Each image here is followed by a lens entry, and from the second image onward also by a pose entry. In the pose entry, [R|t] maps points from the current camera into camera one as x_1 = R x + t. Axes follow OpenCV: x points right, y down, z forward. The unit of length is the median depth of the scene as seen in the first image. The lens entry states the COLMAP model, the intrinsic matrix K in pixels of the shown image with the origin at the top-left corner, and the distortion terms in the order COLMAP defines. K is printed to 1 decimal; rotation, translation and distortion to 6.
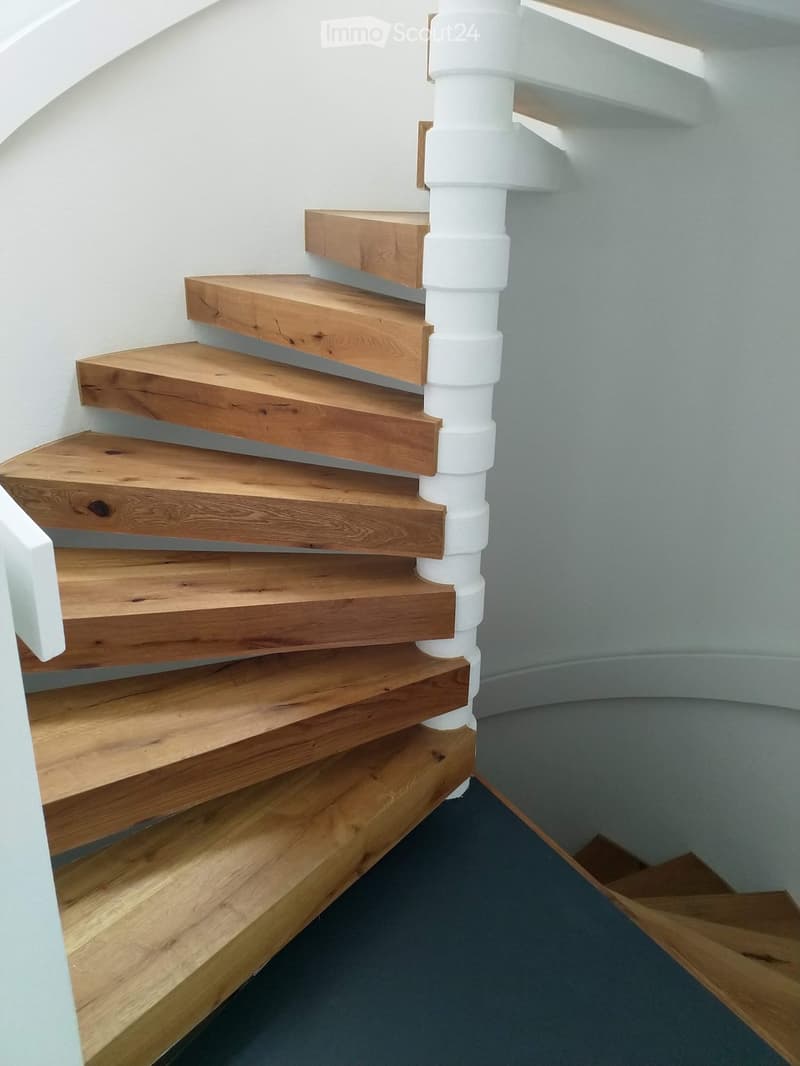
lens RADIAL K [[849.9, 0, 415.2], [0, 849.9, 513.3], [0, 0, 1]] dist [0.170109, -0.314453]
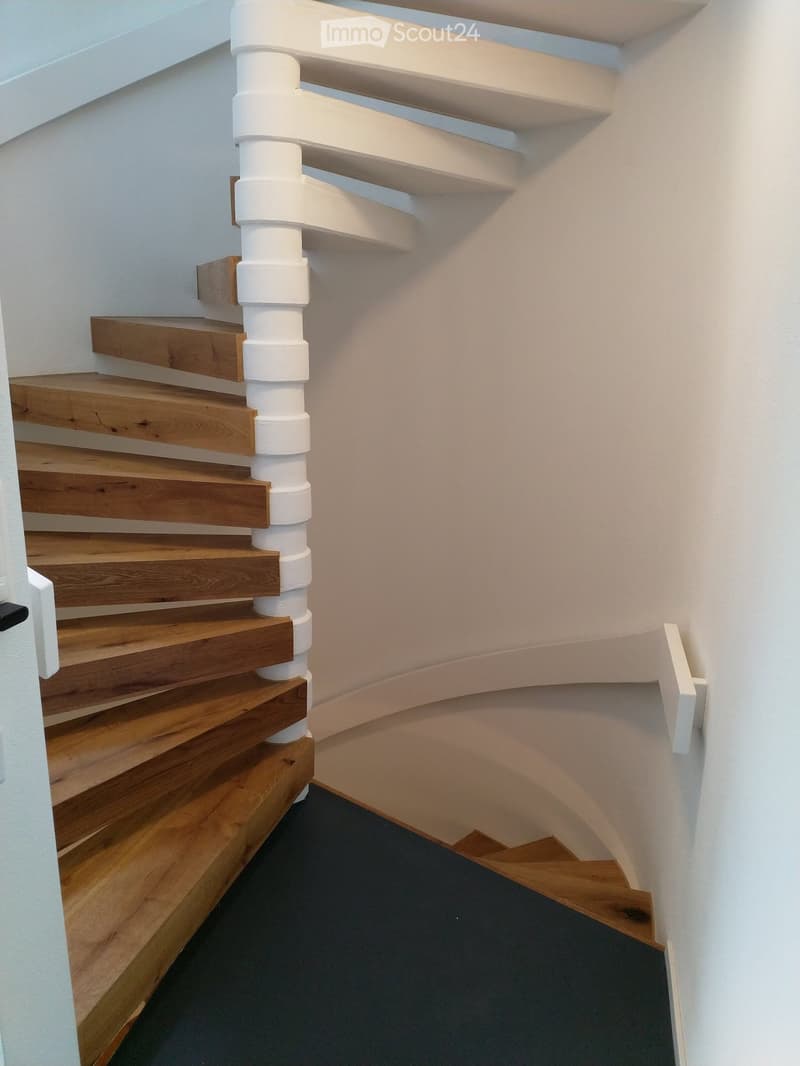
lens RADIAL K [[849.9, 0, 415.2], [0, 849.9, 513.3], [0, 0, 1]] dist [0.170109, -0.314453]
pose [[0.938297, -0.091267, 0.333571, -0.183080], [0.122676, 0.989662, -0.074293, 0.051666], [-0.323342, 0.110630, 0.939793, -0.232109]]
